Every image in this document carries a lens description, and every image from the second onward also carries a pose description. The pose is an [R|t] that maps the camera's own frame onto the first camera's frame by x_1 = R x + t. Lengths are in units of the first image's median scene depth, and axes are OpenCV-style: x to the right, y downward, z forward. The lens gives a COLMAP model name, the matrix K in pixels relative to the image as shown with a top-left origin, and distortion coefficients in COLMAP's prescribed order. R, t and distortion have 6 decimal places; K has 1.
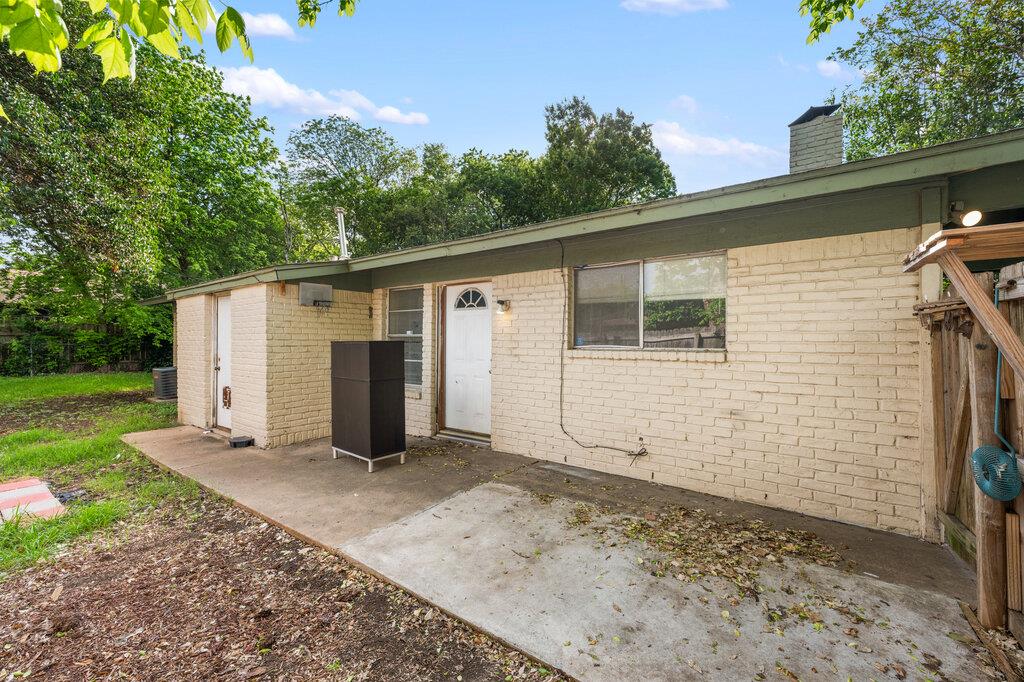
lens RADIAL K [[405.1, 0, 509.2], [0, 405.1, 342.1], [0, 0, 1]] dist [-0.001726, -0.000029]
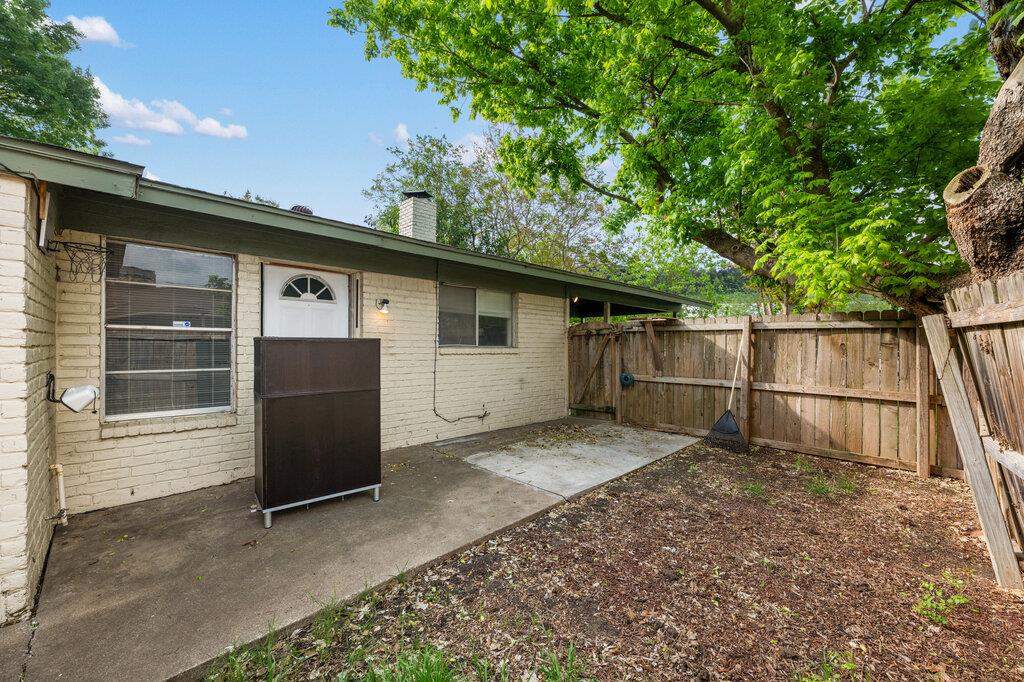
lens RADIAL K [[415.8, 0, 509.9], [0, 415.8, 347.6], [0, 0, 1]] dist [-0.000559, -0.000064]
pose [[0.163410, -0.004070, 0.986550, -1.221236], [0.000918, 0.999992, 0.003973, 0.014741], [-0.986558, 0.000256, 0.163412, 0.657677]]
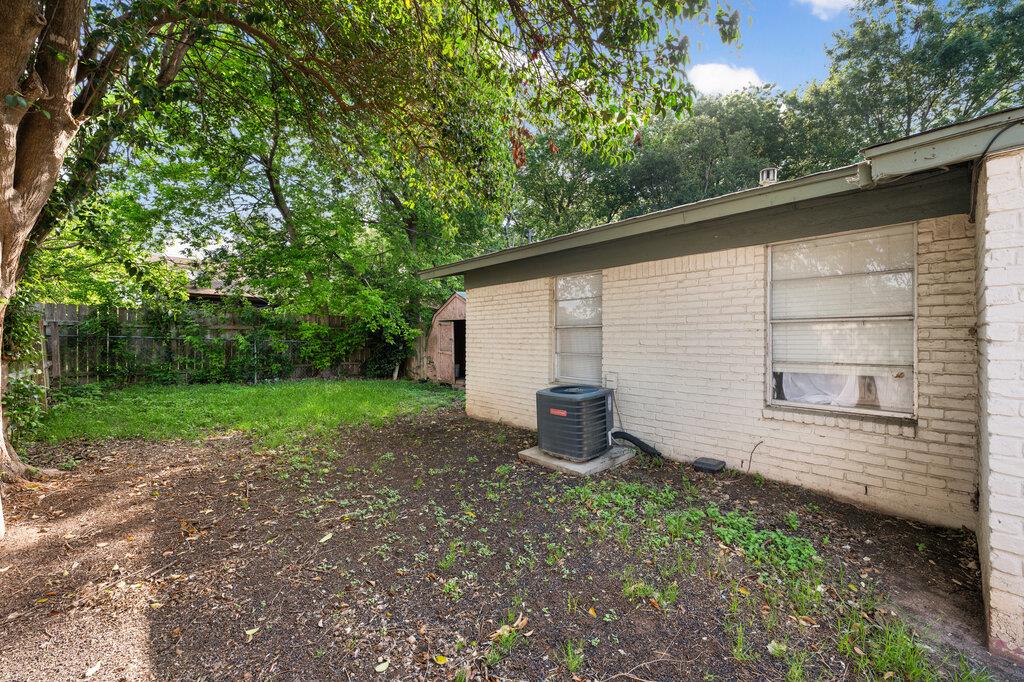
lens RADIAL K [[407.8, 0, 513.8], [0, 407.8, 338.2], [0, 0, 1]] dist [0.000275, -0.000047]
pose [[0.977306, -0.001694, -0.211826, -1.968155], [0.000650, 0.999987, -0.005000, 0.015705], [0.211831, 0.004749, 0.977295, 1.280794]]
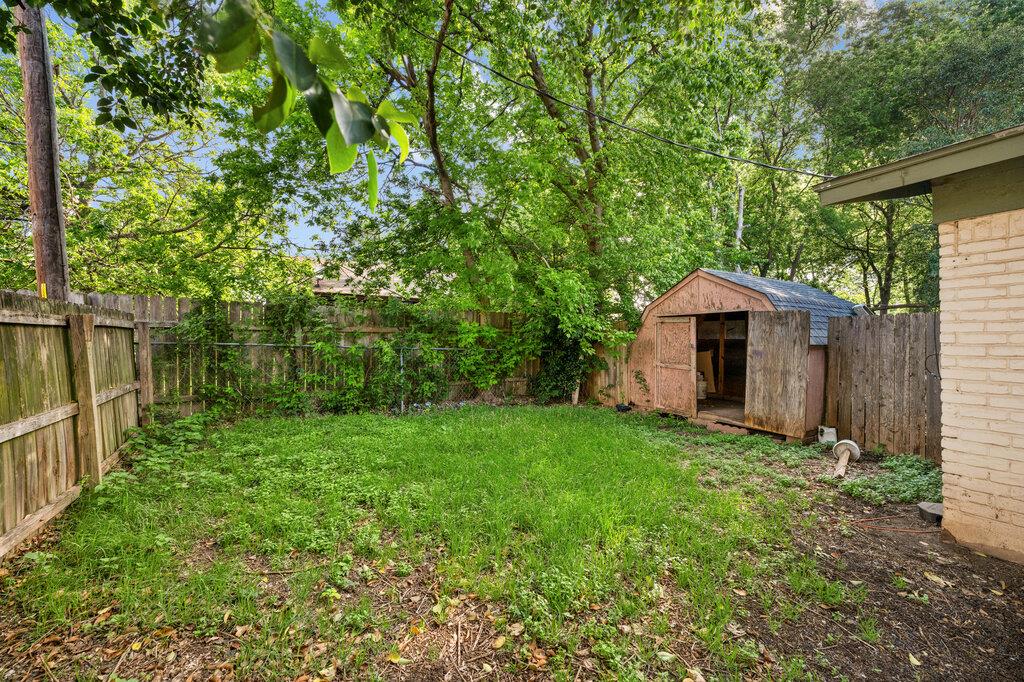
lens RADIAL K [[405.1, 0, 509.2], [0, 405.1, 342.1], [0, 0, 1]] dist [-0.001726, -0.000029]
pose [[0.913099, -0.006773, -0.407681, -2.859992], [0.004751, 0.999971, -0.005970, 0.003565], [0.407710, 0.003514, 0.913105, 1.955795]]
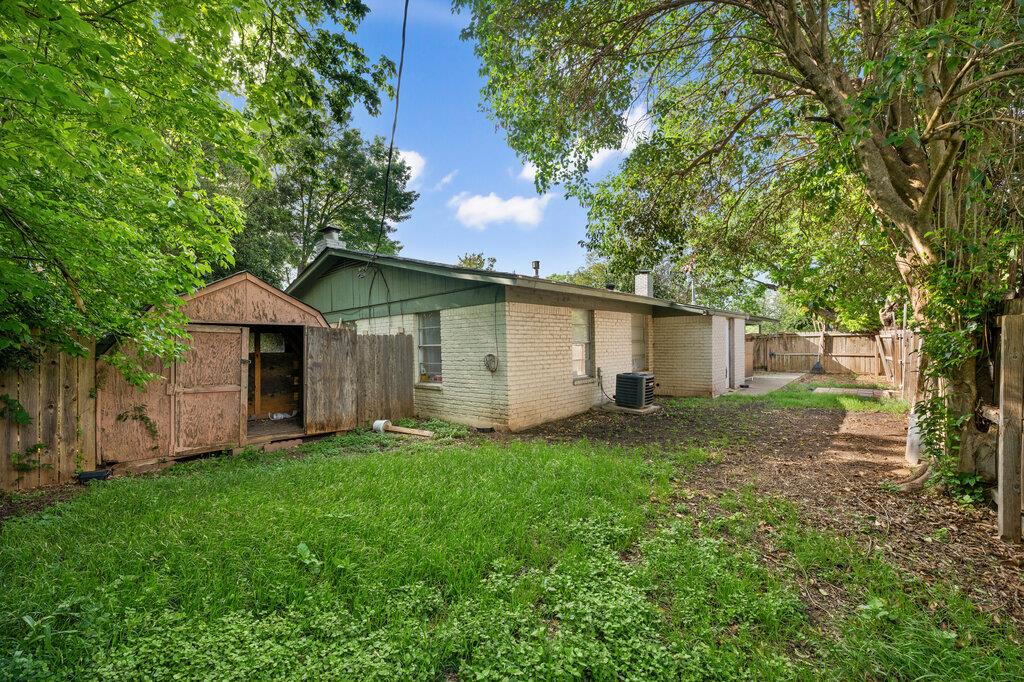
lens RADIAL K [[405.1, 0, 509.2], [0, 405.1, 342.1], [0, 0, 1]] dist [-0.001726, -0.000029]
pose [[0.121384, 0.002820, 0.992602, -4.014889], [0.022409, 0.999733, -0.005581, -0.022613], [-0.992353, 0.022921, 0.121289, 2.623891]]
